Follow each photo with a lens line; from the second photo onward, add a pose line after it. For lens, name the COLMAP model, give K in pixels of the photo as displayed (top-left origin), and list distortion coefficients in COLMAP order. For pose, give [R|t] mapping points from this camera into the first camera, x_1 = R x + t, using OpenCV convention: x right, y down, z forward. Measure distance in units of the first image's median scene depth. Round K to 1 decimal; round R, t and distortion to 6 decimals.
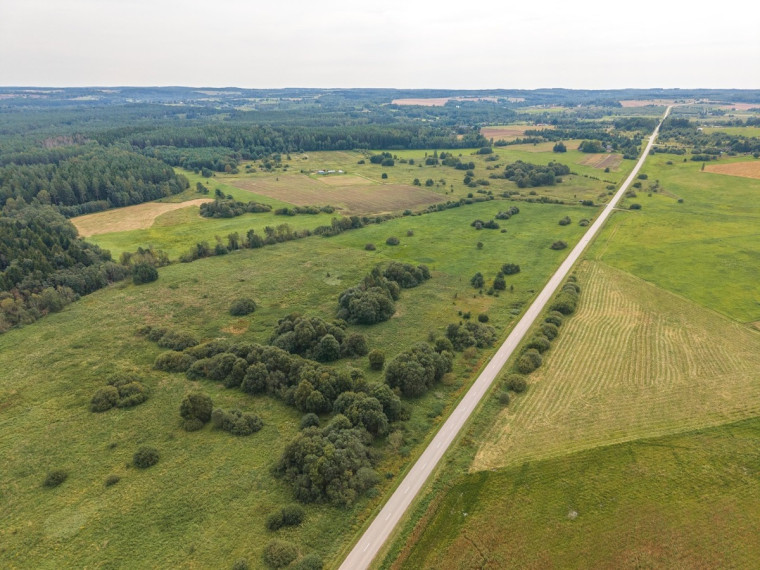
lens RADIAL K [[508.5, 0, 384.0], [0, 508.5, 284.6], [0, 0, 1]] dist [0.030107, -0.029450]
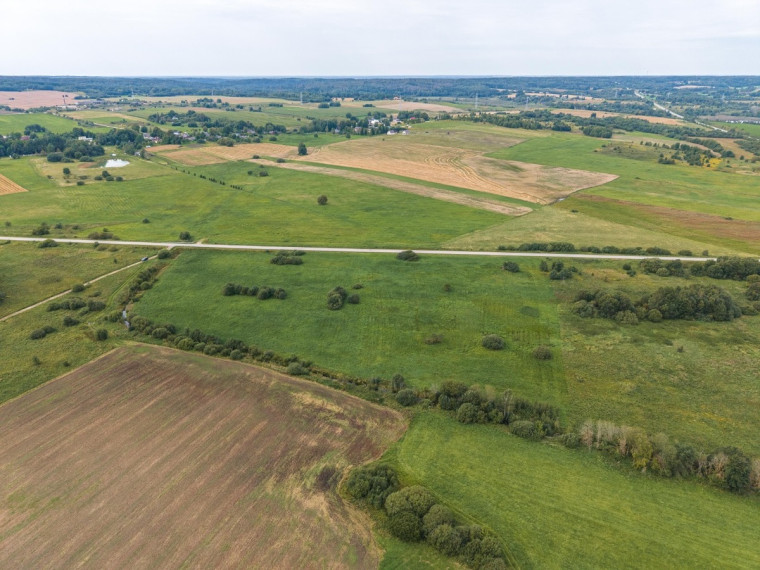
lens RADIAL K [[508.5, 0, 381.7], [0, 508.5, 285.6], [0, 0, 1]] dist [0.030107, -0.029450]
pose [[-0.441605, -0.349200, 0.826465, -0.425705], [0.318437, 0.800179, 0.508244, -0.518518], [-0.838798, 0.487620, -0.242165, 1.273059]]
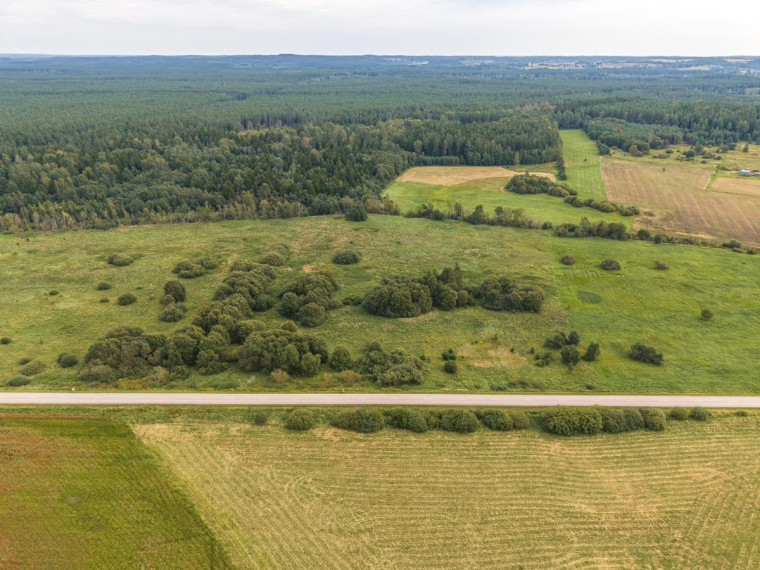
lens RADIAL K [[508.5, 0, 380.1], [0, 508.5, 288.0], [0, 0, 1]] dist [0.030107, -0.029450]
pose [[0.478087, 0.361109, -0.800645, 0.480044], [-0.315227, 0.921385, 0.227334, -0.122283], [0.819795, 0.143699, 0.554334, 0.330074]]
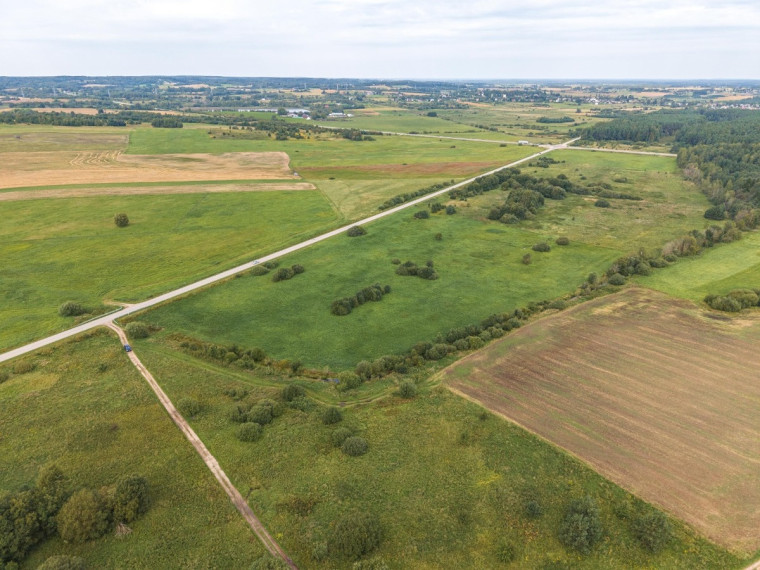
lens RADIAL K [[508.5, 0, 379.2], [0, 508.5, 283.3], [0, 0, 1]] dist [0.030107, -0.029450]
pose [[-0.998954, -0.022893, 0.039583, 0.255739], [0.010318, 0.730480, 0.682856, -0.633651], [-0.044547, 0.682551, -0.729479, 1.713193]]
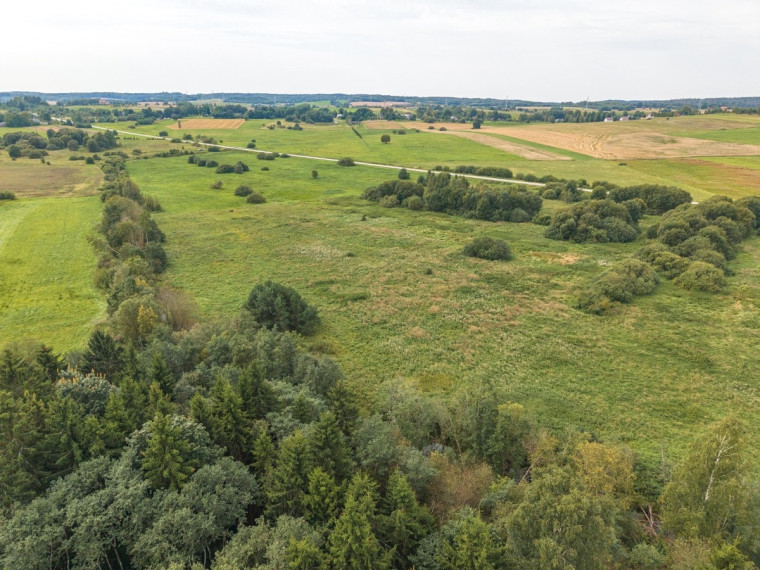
lens RADIAL K [[508.5, 0, 380.8], [0, 508.5, 284.2], [0, 0, 1]] dist [0.030107, -0.029450]
pose [[0.219758, -0.329587, 0.918193, -0.630922], [0.347371, 0.905949, 0.242054, -0.079063], [-0.911614, 0.265760, 0.313579, 0.674291]]
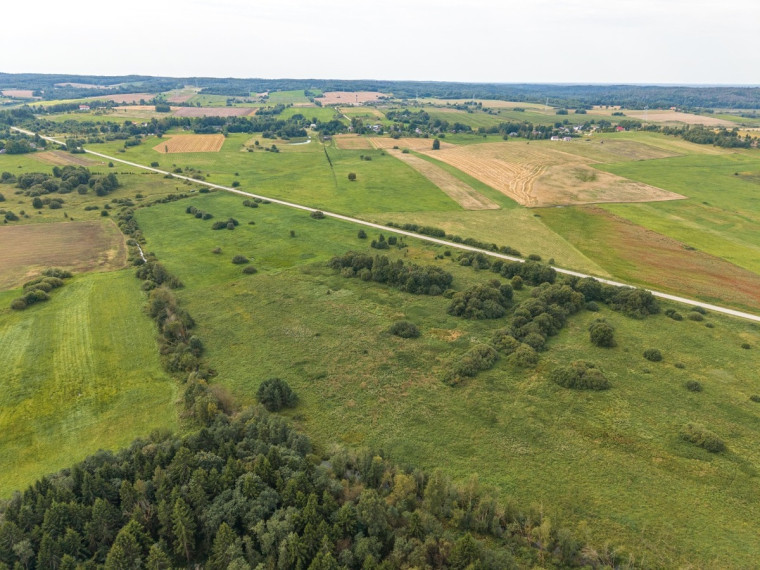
lens RADIAL K [[508.5, 0, 382.6], [0, 508.5, 284.6], [0, 0, 1]] dist [0.030107, -0.029450]
pose [[0.172859, -0.372794, 0.911671, -0.809607], [0.342687, 0.890538, 0.299177, -0.238771], [-0.923410, 0.260702, 0.281689, 0.538026]]
